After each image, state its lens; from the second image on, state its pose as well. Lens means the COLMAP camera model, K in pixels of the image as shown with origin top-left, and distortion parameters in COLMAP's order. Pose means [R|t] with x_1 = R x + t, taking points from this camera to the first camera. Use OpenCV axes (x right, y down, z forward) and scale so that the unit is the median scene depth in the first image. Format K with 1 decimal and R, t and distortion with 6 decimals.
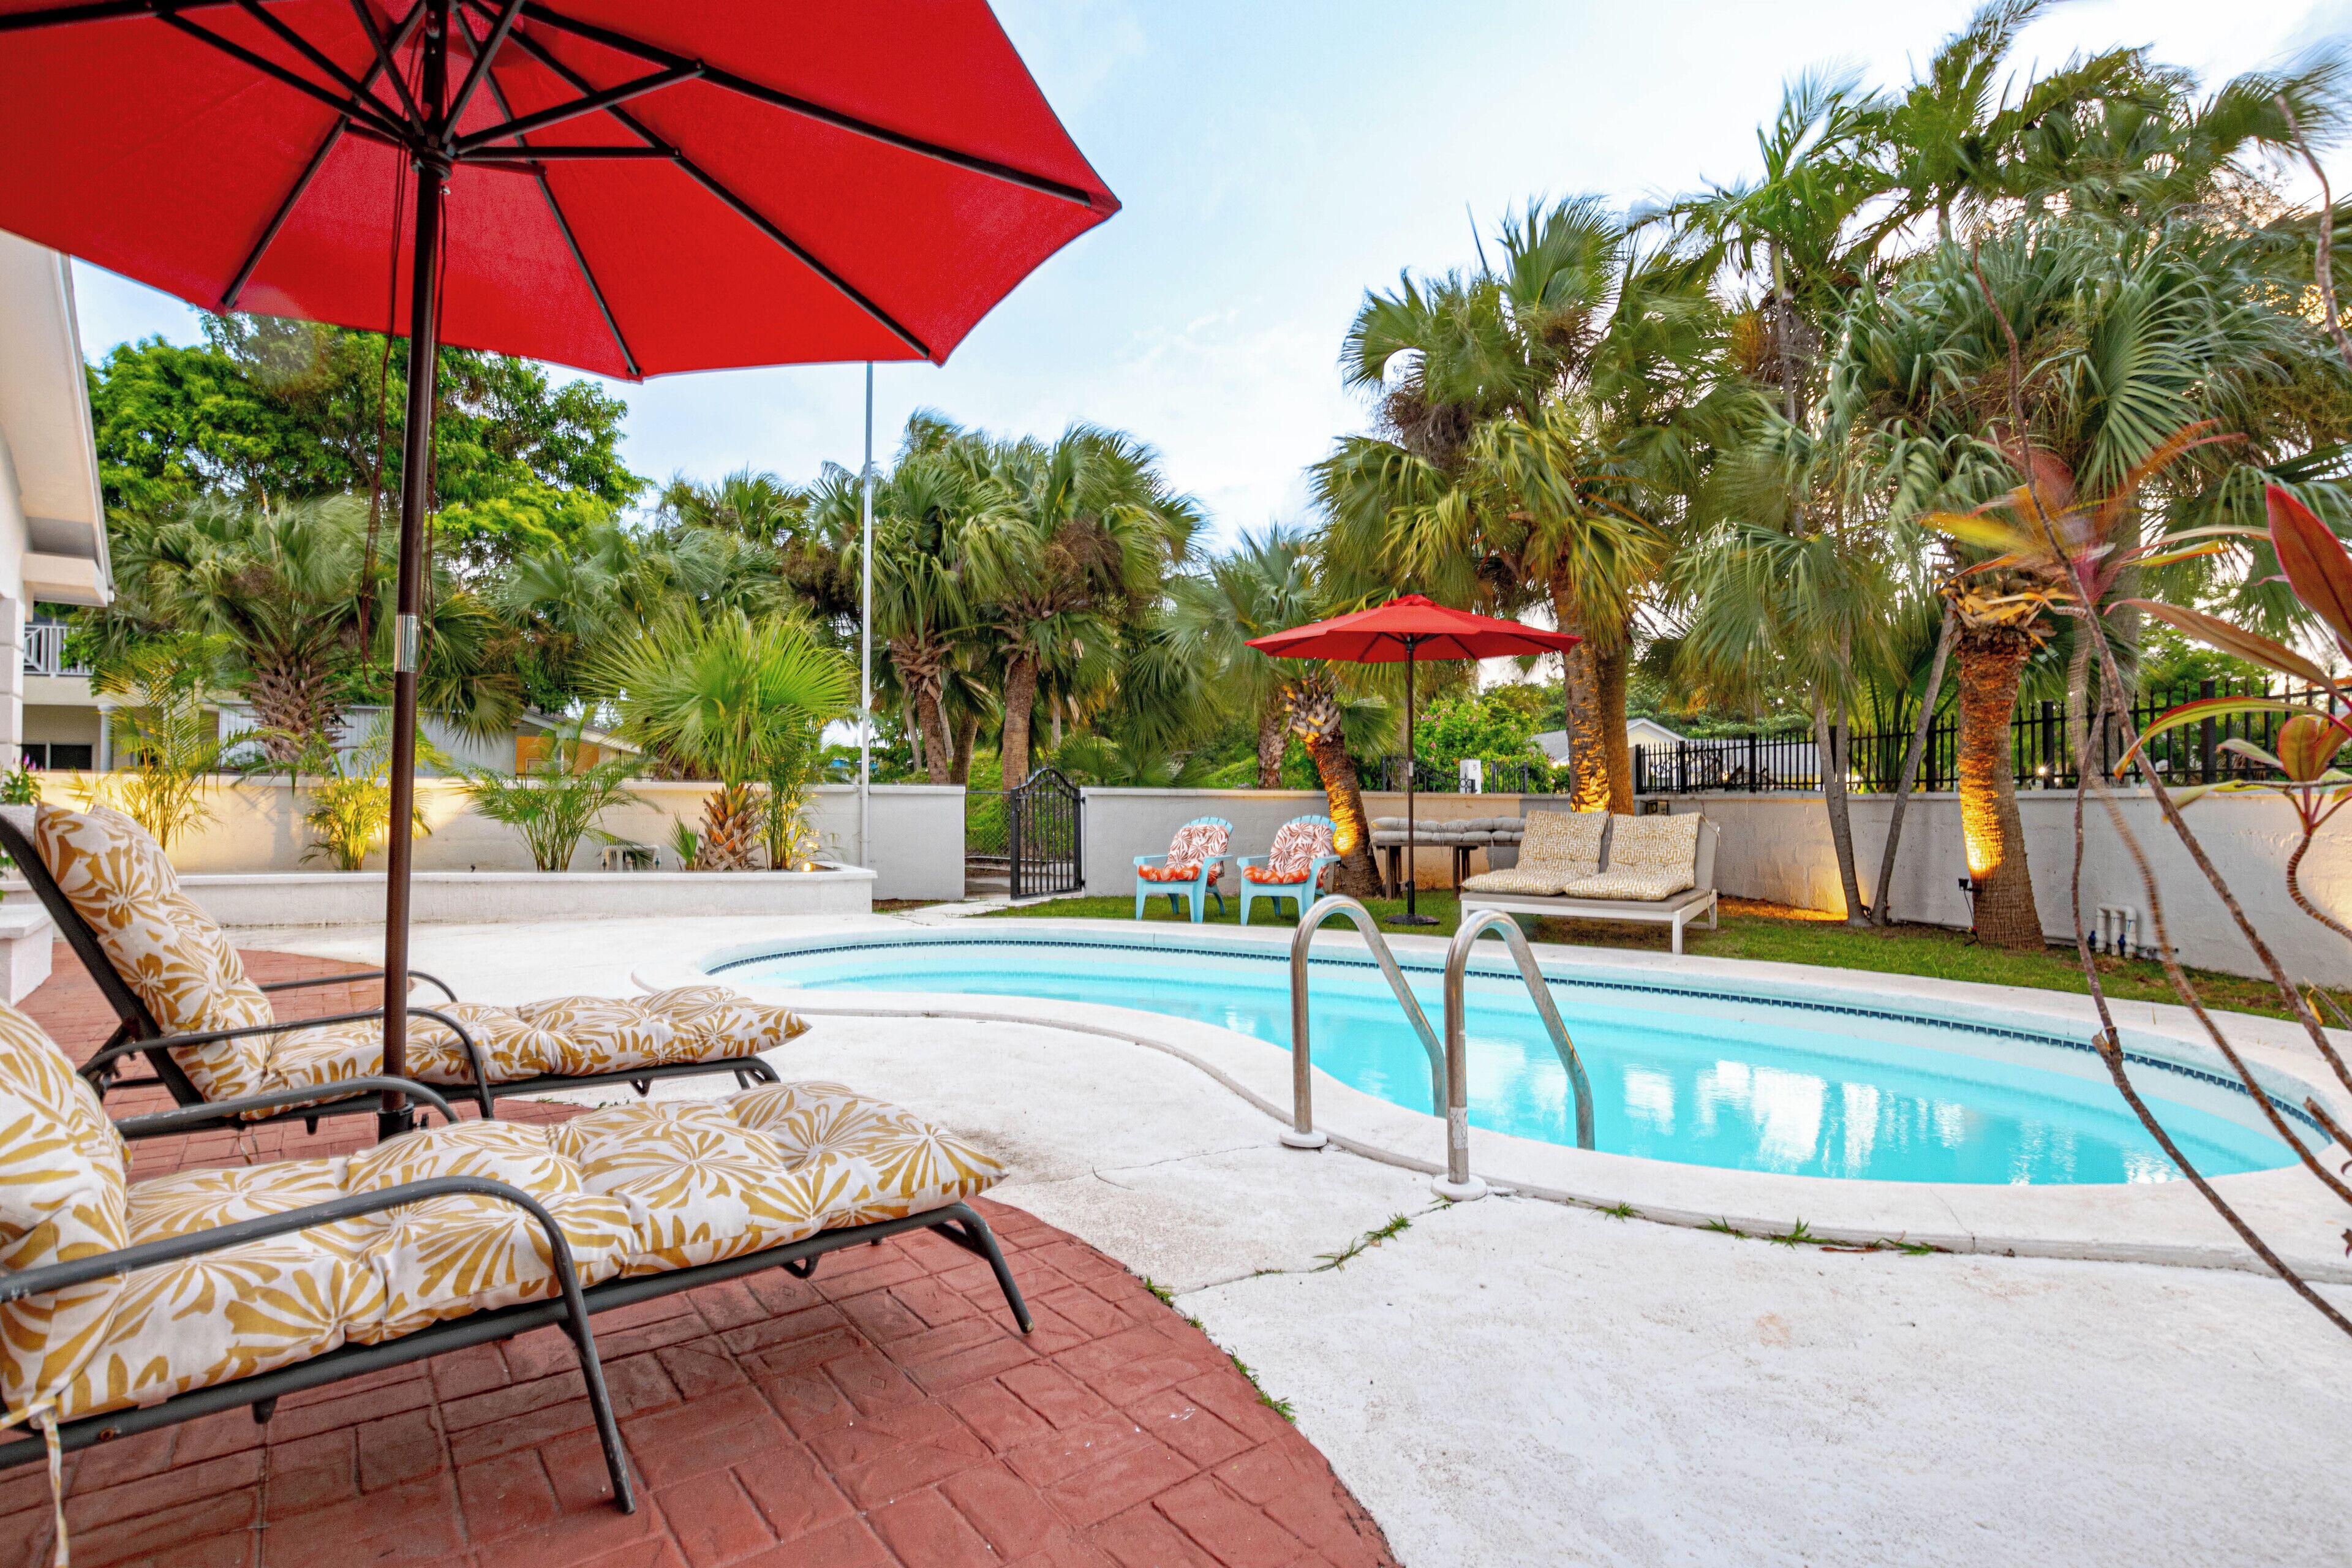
lens RADIAL K [[1120.4, 0, 1181.6], [0, 1120.4, 778.2], [0, 0, 1]] dist [-0.031063, 0.000875]
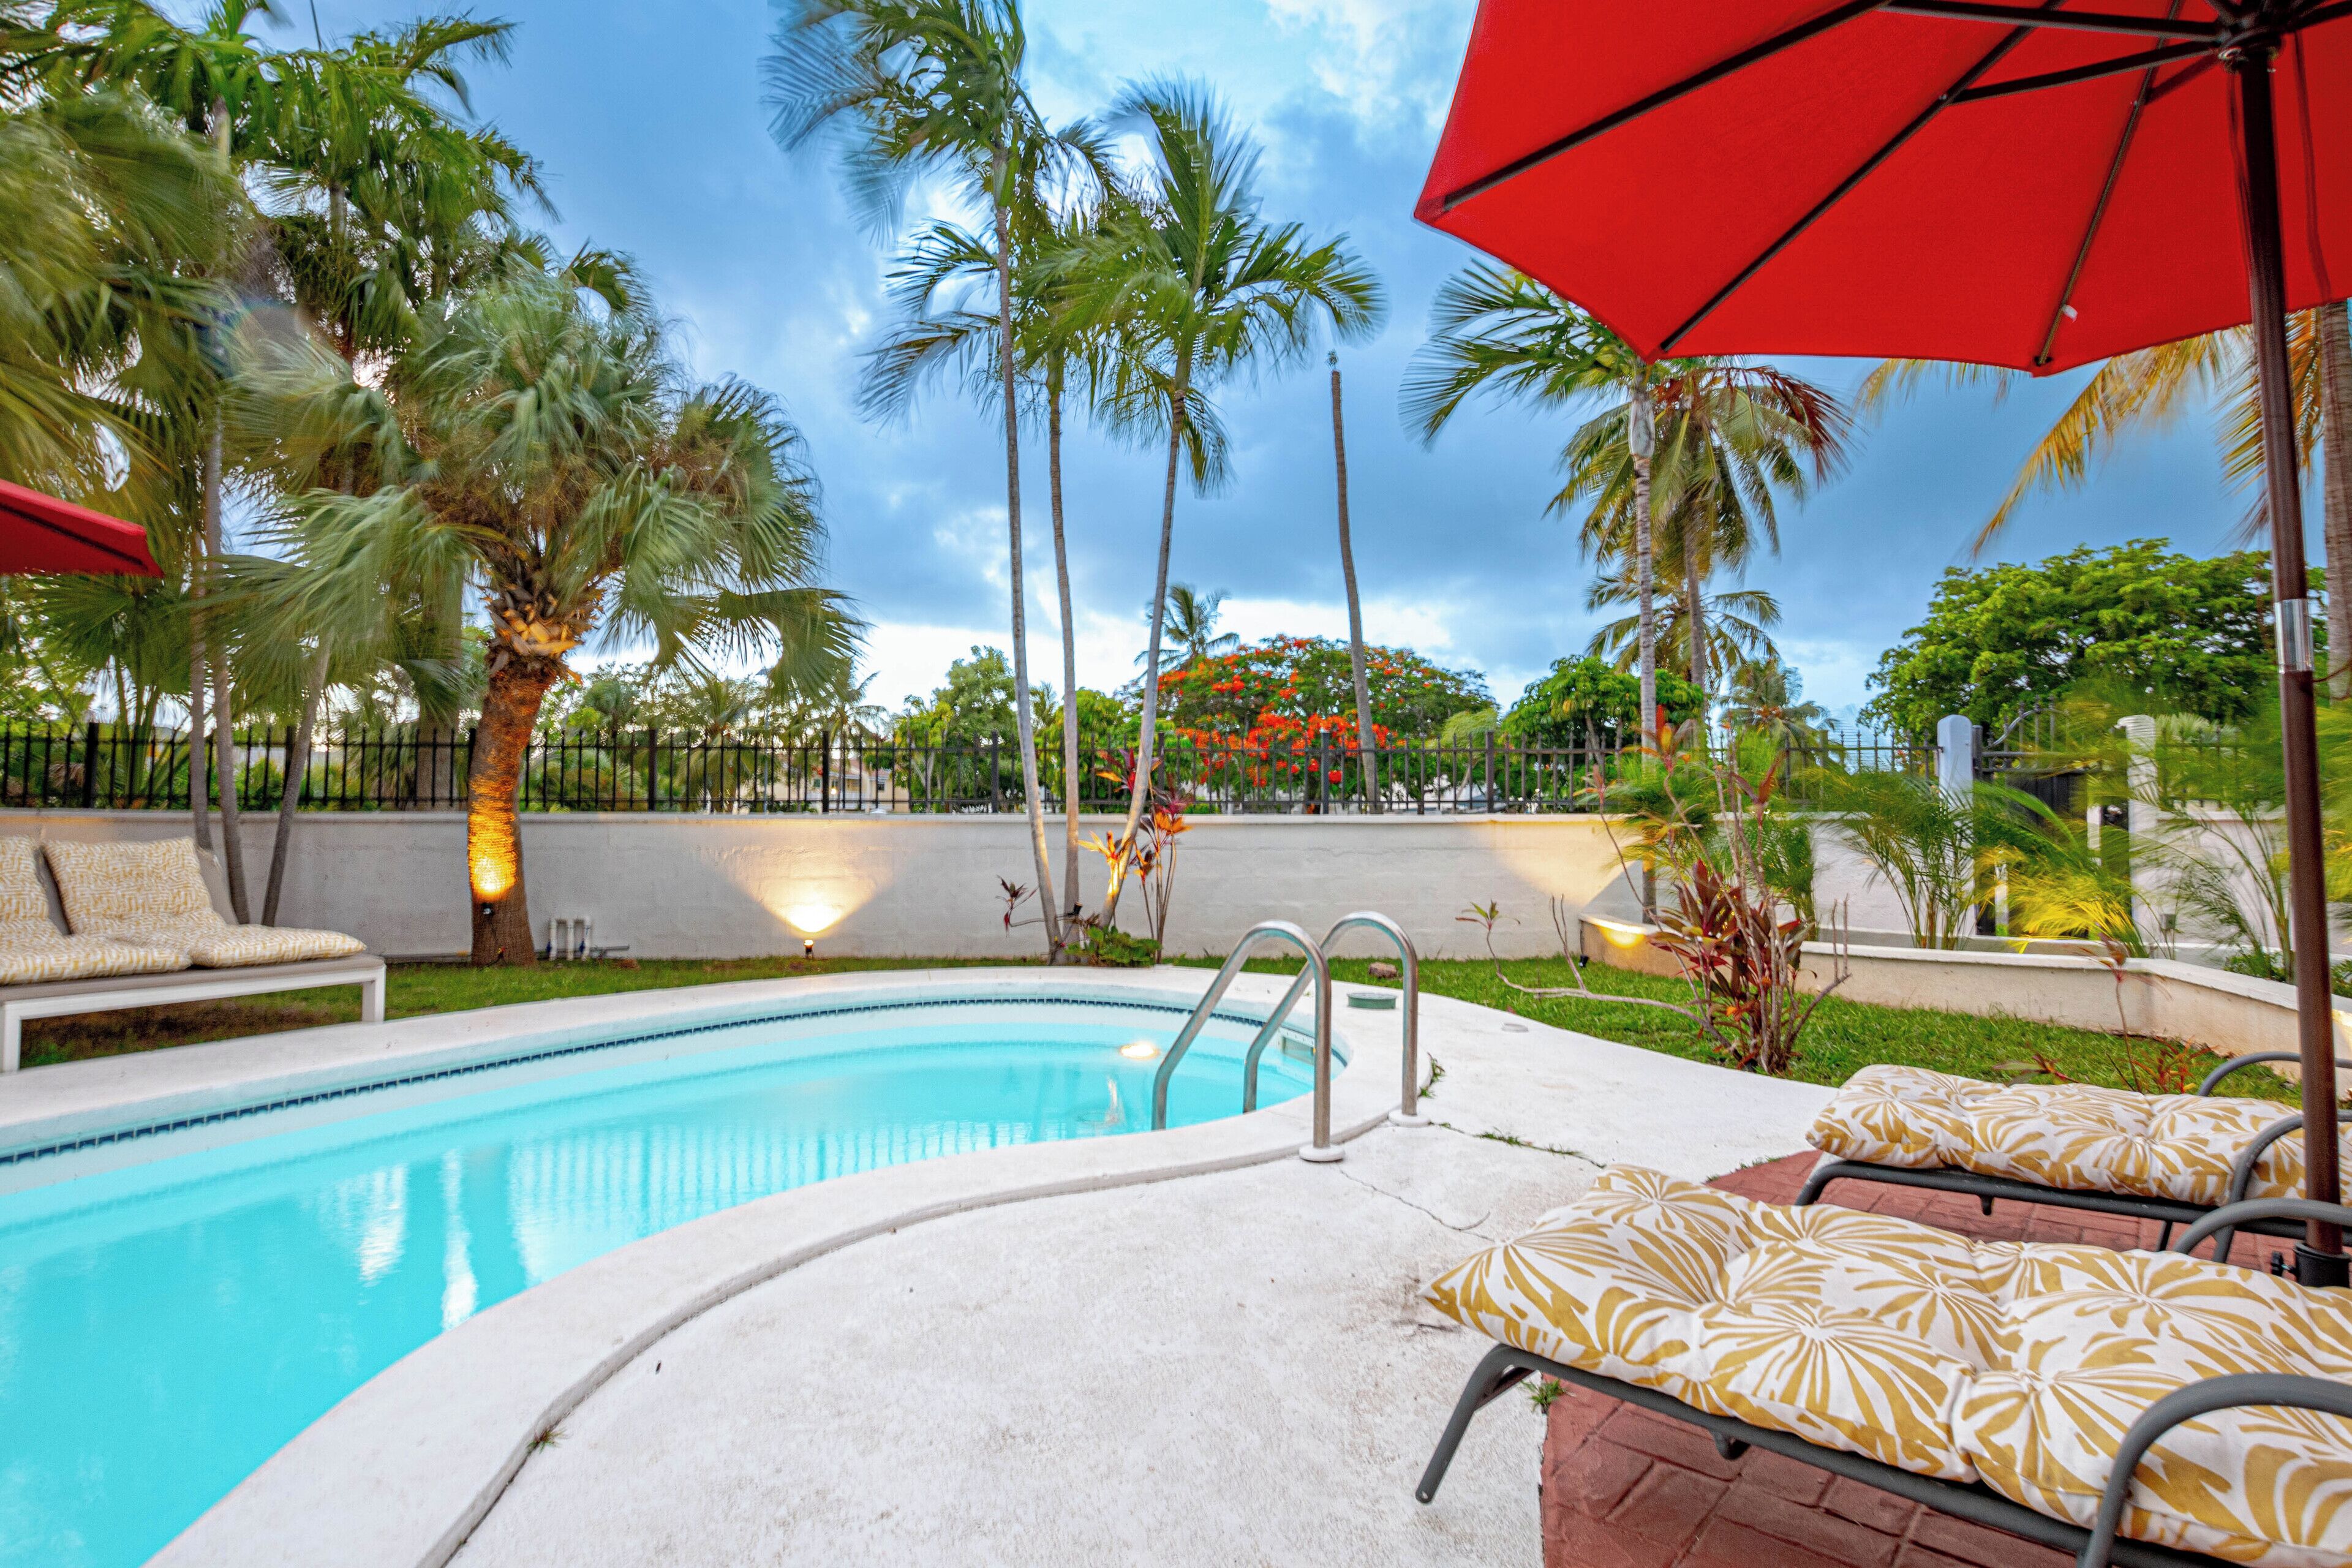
lens RADIAL K [[1120.4, 0, 1181.6], [0, 1120.4, 778.2], [0, 0, 1]] dist [-0.031063, 0.000875]
pose [[-0.171973, 0.042521, 0.984184, -0.304407], [-0.026311, 0.998513, -0.047737, 0.008912], [-0.984750, -0.034104, -0.170598, 0.442939]]
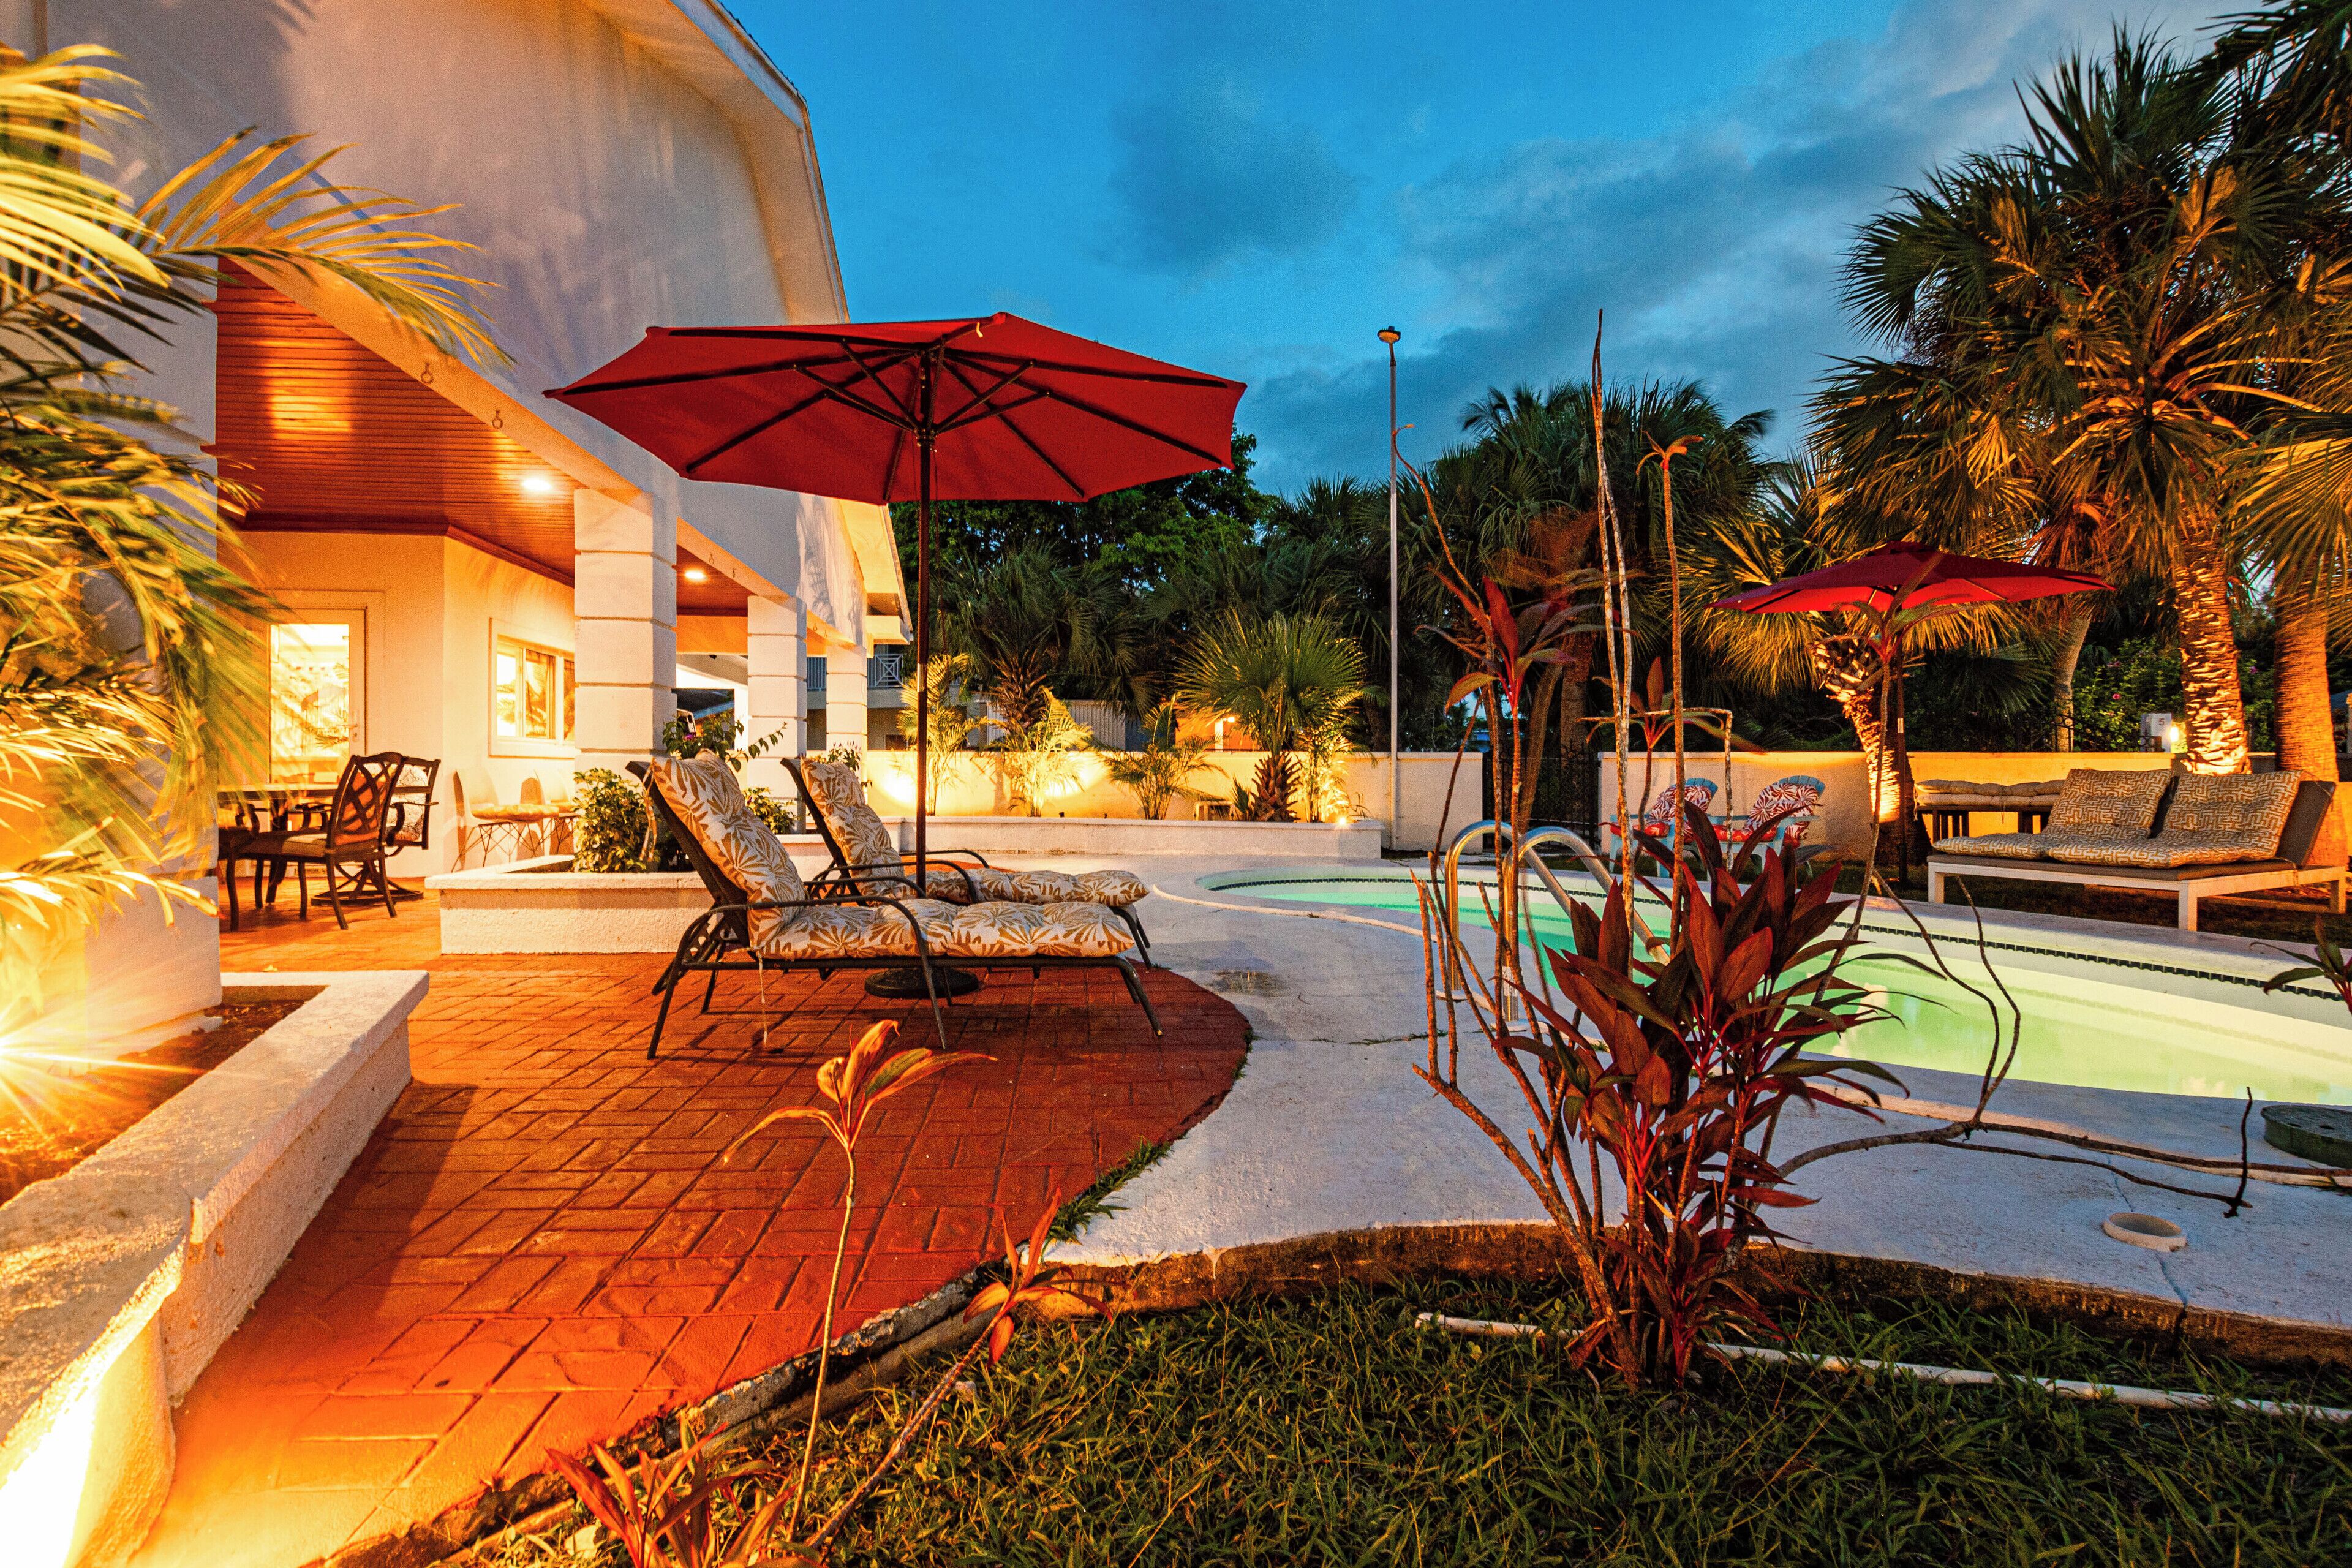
lens RADIAL K [[1098.3, 0, 1176.0], [0, 1098.3, 784.0], [0, 0, 1]] dist [-0.028281, 0.001246]
pose [[0.836807, 0.000176, -0.547498, 0.219807], [0.017388, 0.999487, 0.026898, 0.006007], [0.547222, -0.032028, 0.836374, -0.126429]]
